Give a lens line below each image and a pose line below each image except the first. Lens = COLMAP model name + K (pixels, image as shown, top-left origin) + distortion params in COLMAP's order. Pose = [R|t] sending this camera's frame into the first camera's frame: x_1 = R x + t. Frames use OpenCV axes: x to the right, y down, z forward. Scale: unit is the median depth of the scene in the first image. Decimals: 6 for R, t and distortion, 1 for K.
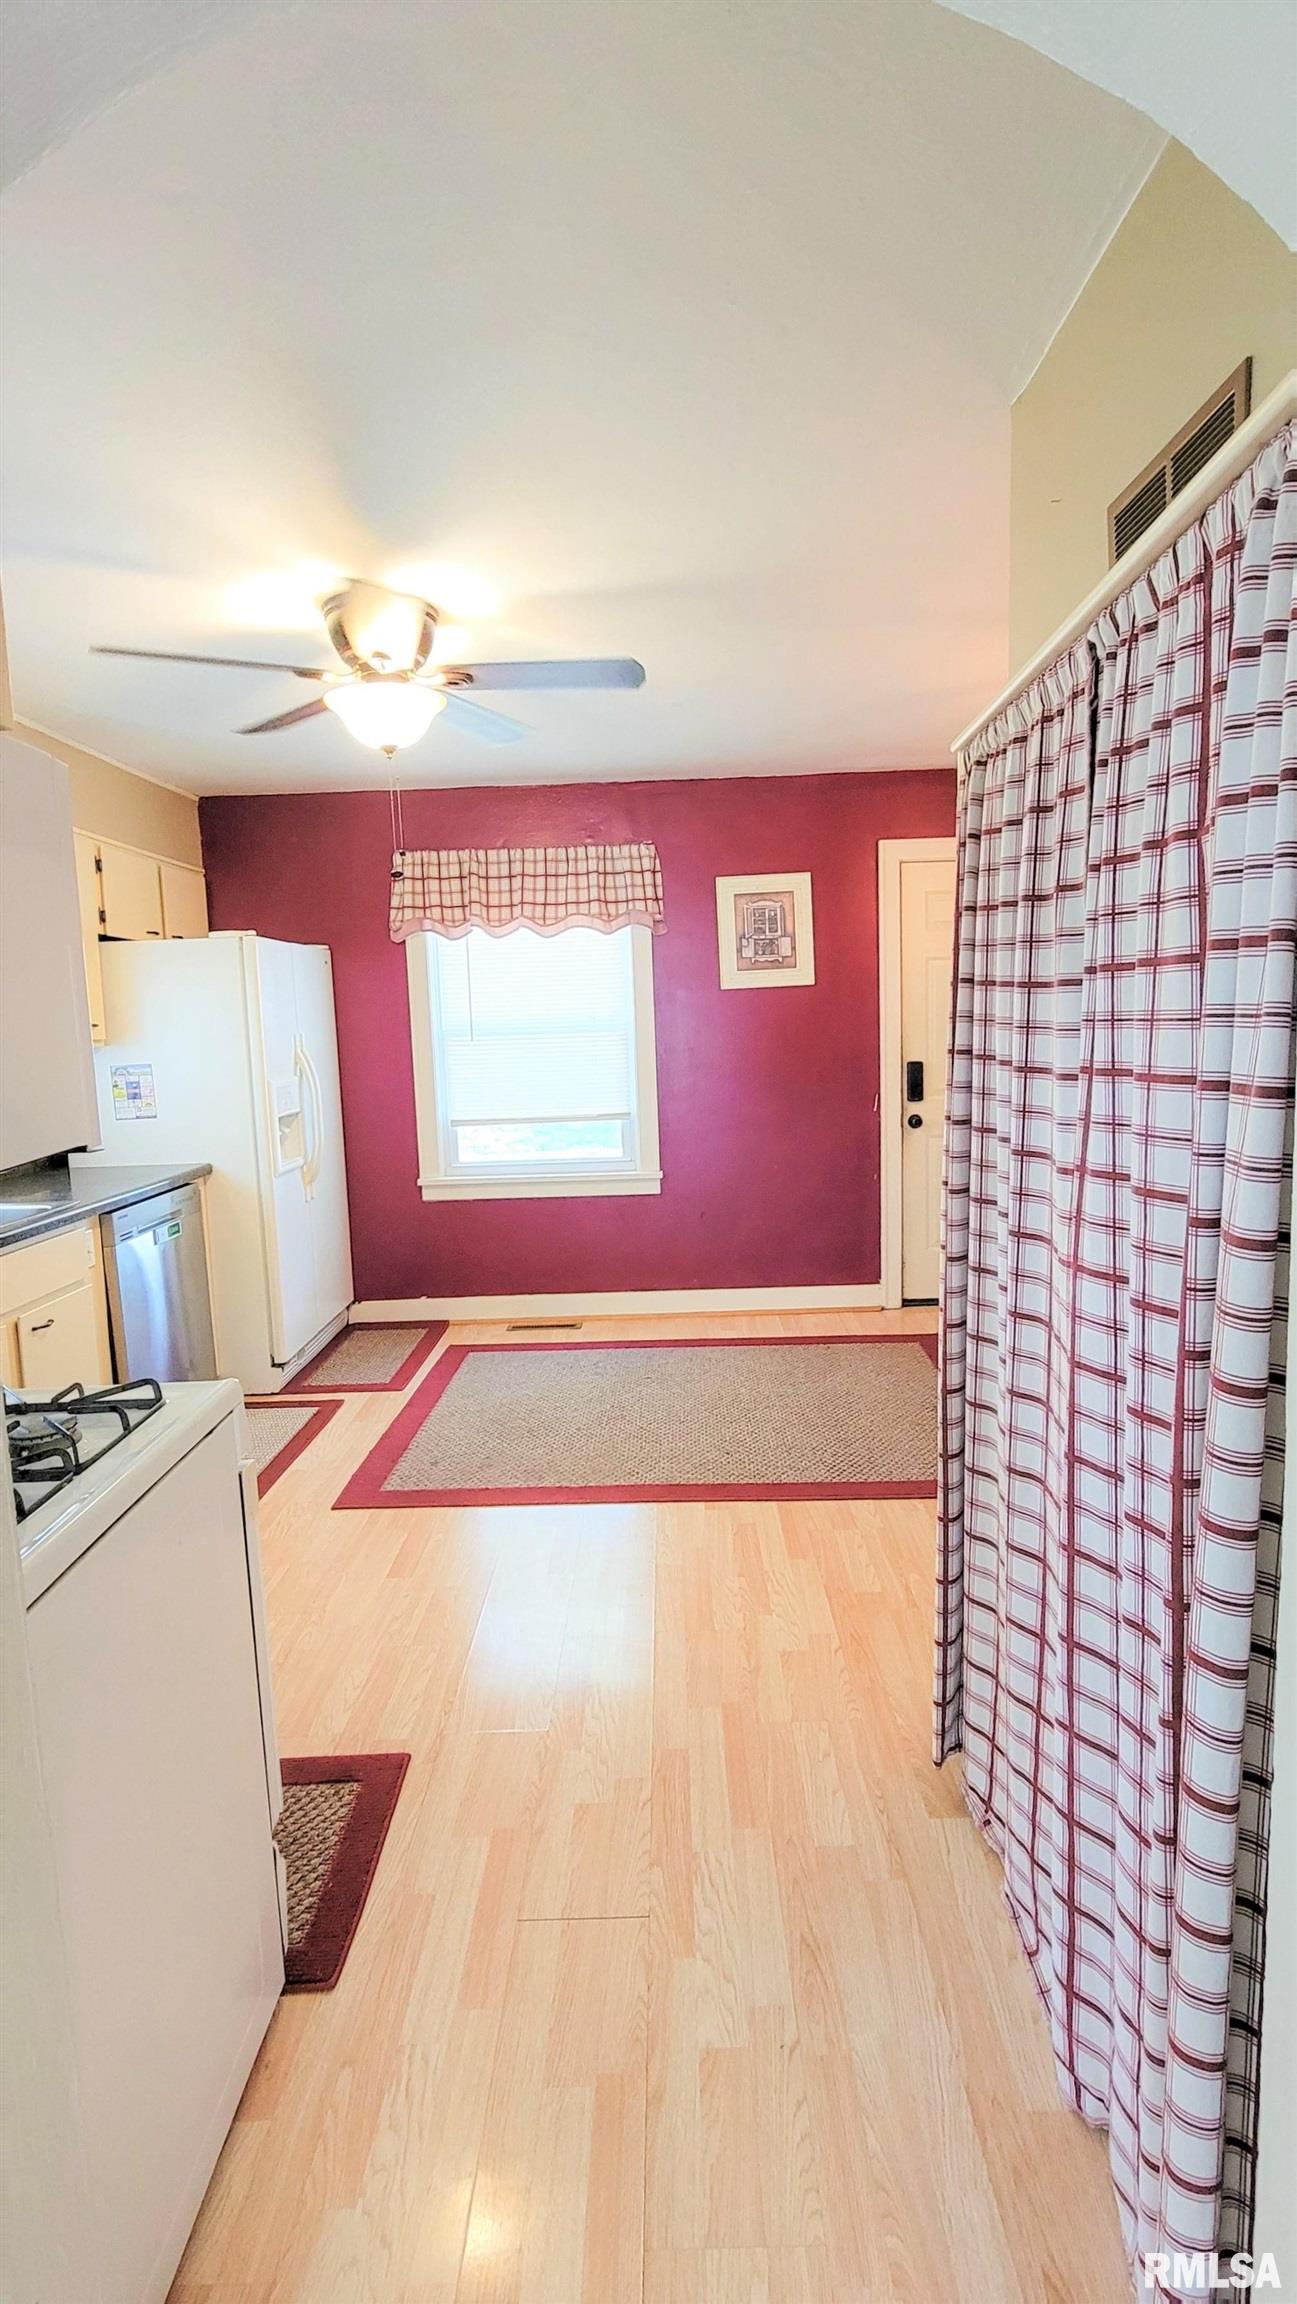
lens RADIAL K [[947.5, 0, 648.5], [0, 947.5, 1152.0], [0, 0, 1]] dist [0.000588, -0.000022]
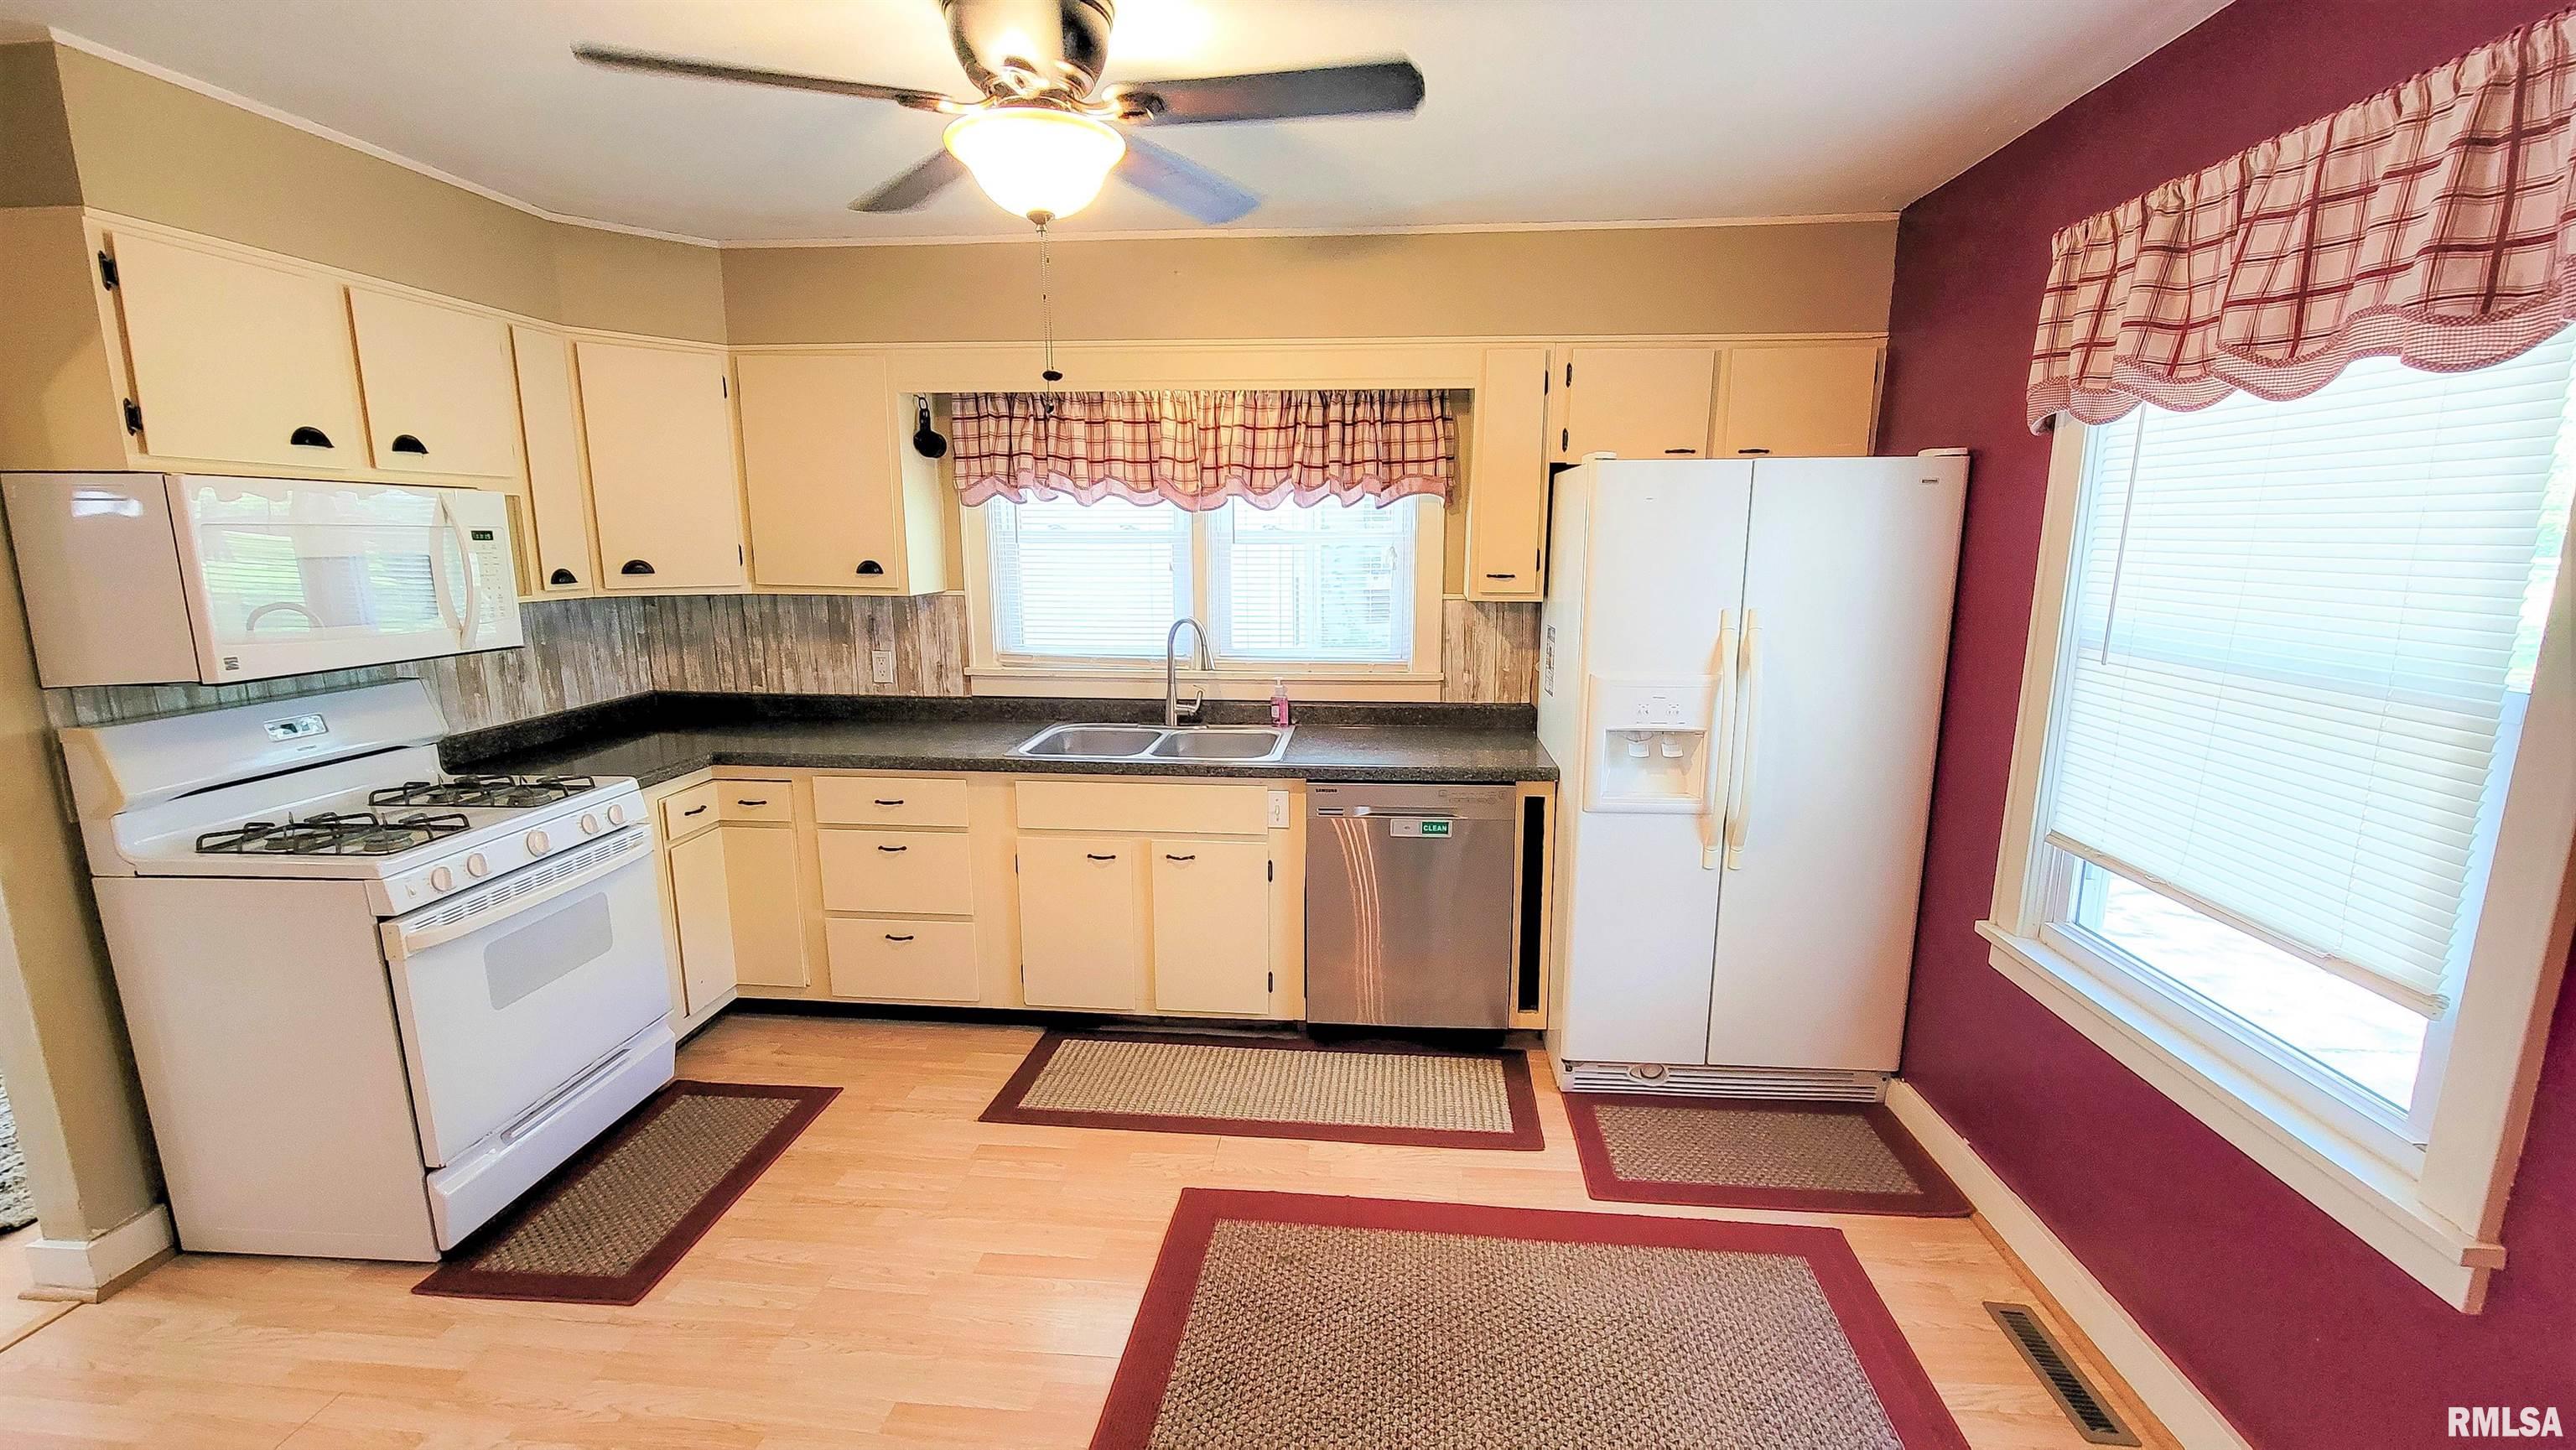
lens RADIAL K [[1059.4, 0, 1310.1], [0, 1059.4, 731.4], [0, 0, 1]] dist [0.000588, -0.000022]
pose [[-0.034935, 0.222273, -0.974358, 0.305155], [-0.134721, 0.965007, 0.224970, -0.150122], [0.990268, 0.139126, -0.003767, 0.681733]]
